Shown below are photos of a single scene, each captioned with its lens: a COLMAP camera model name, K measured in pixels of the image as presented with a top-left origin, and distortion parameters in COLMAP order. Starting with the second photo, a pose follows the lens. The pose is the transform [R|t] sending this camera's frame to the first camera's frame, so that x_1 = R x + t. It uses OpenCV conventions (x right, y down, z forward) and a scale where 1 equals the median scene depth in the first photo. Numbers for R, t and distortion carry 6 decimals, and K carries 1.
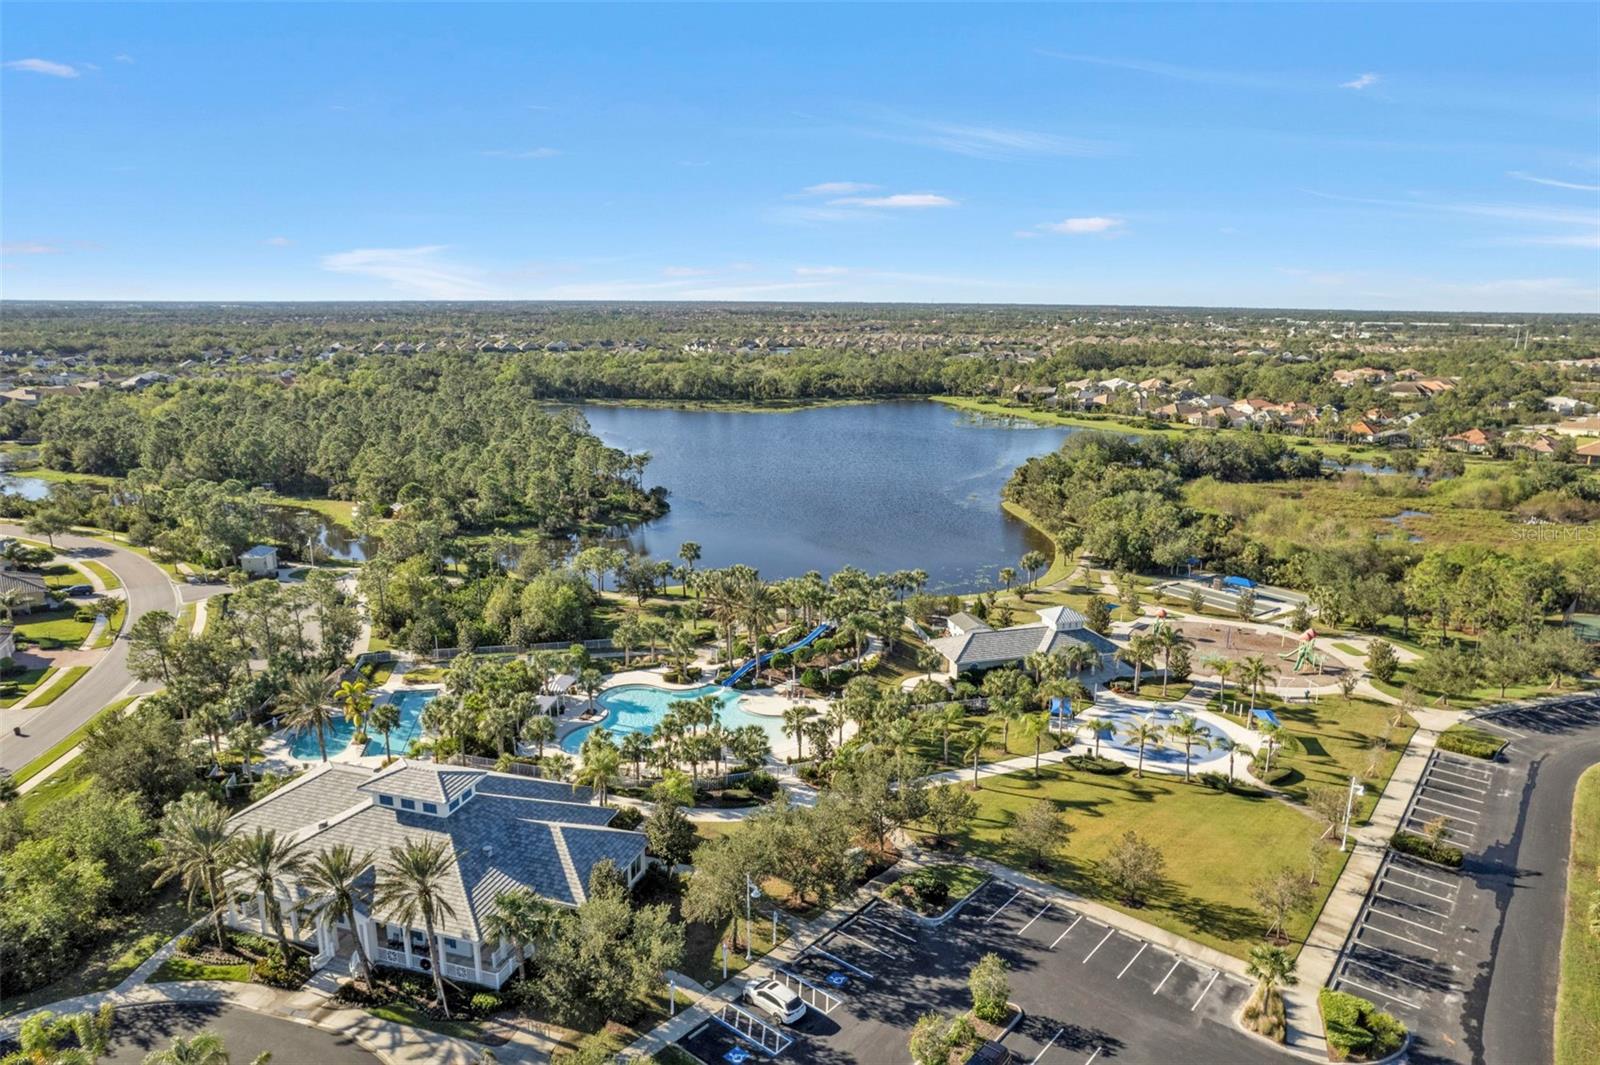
lens RADIAL K [[1028.7, 0, 807.7], [0, 1028.7, 529.7], [0, 0, 1]] dist [-0.077052, 0.067127]
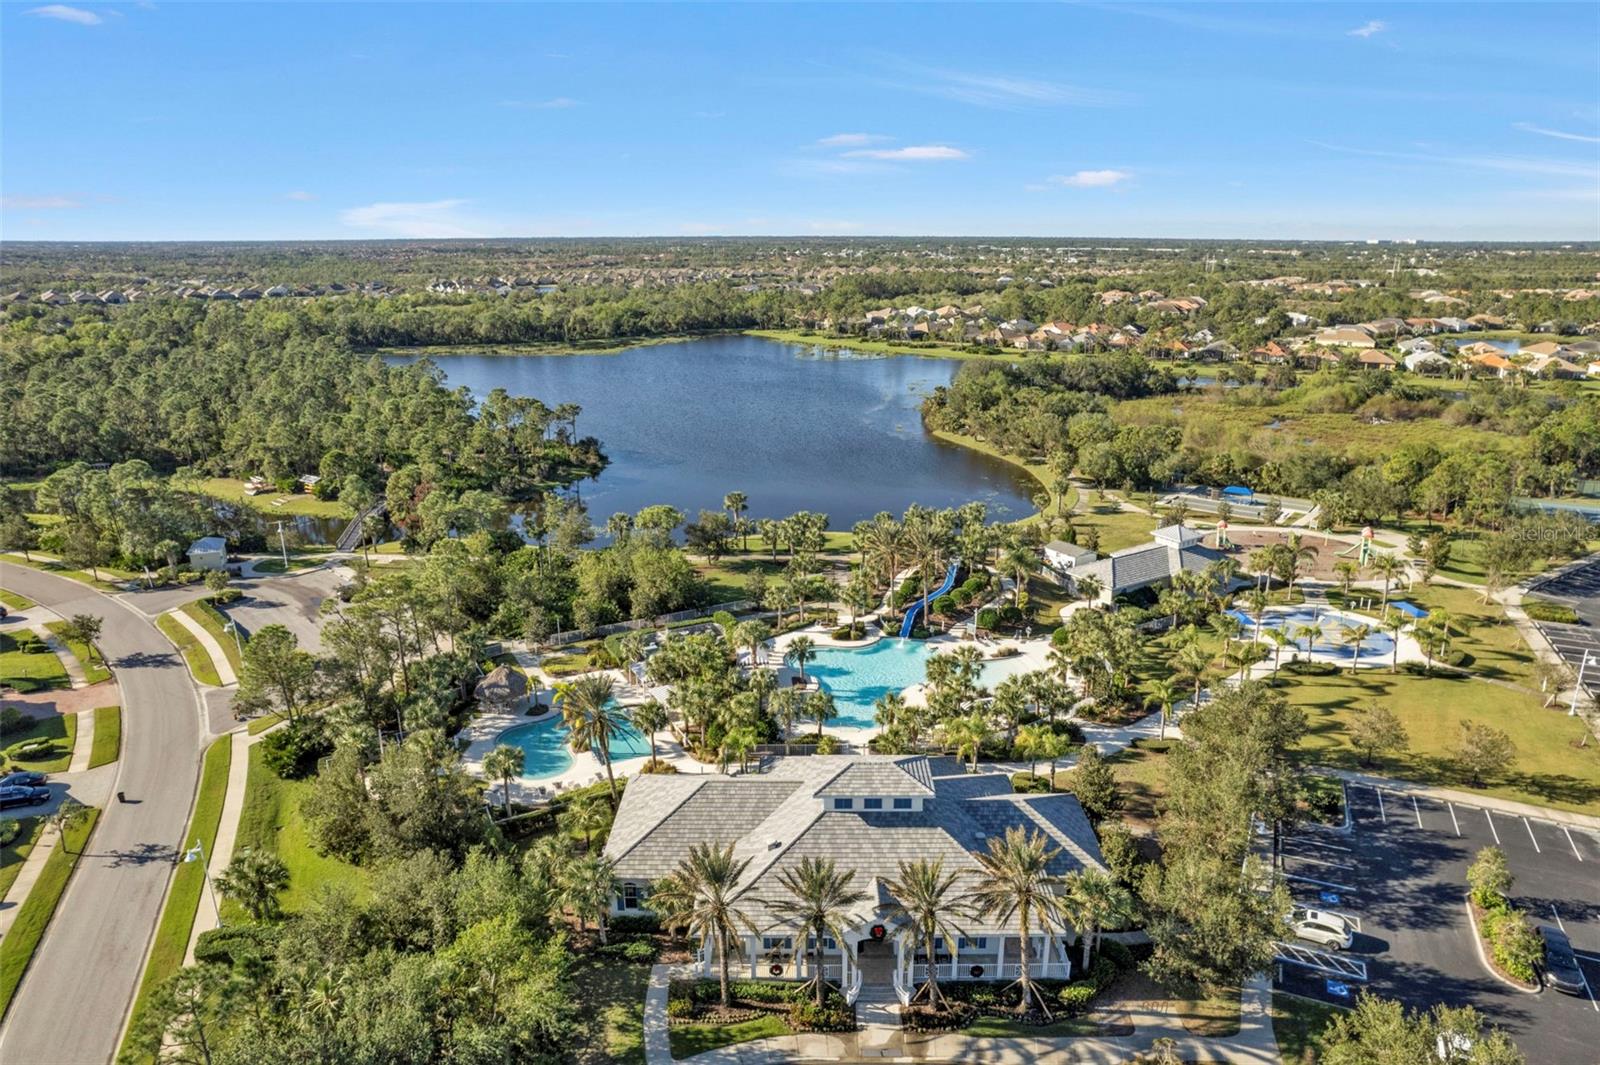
lens RADIAL K [[1028.7, 0, 805.0], [0, 1028.7, 541.2], [0, 0, 1]] dist [-0.077052, 0.067127]
pose [[0.960060, -0.088403, 0.265460, -0.398246], [0.069005, 0.994278, 0.081550, -0.020144], [-0.271150, -0.059975, 0.960667, 0.103656]]
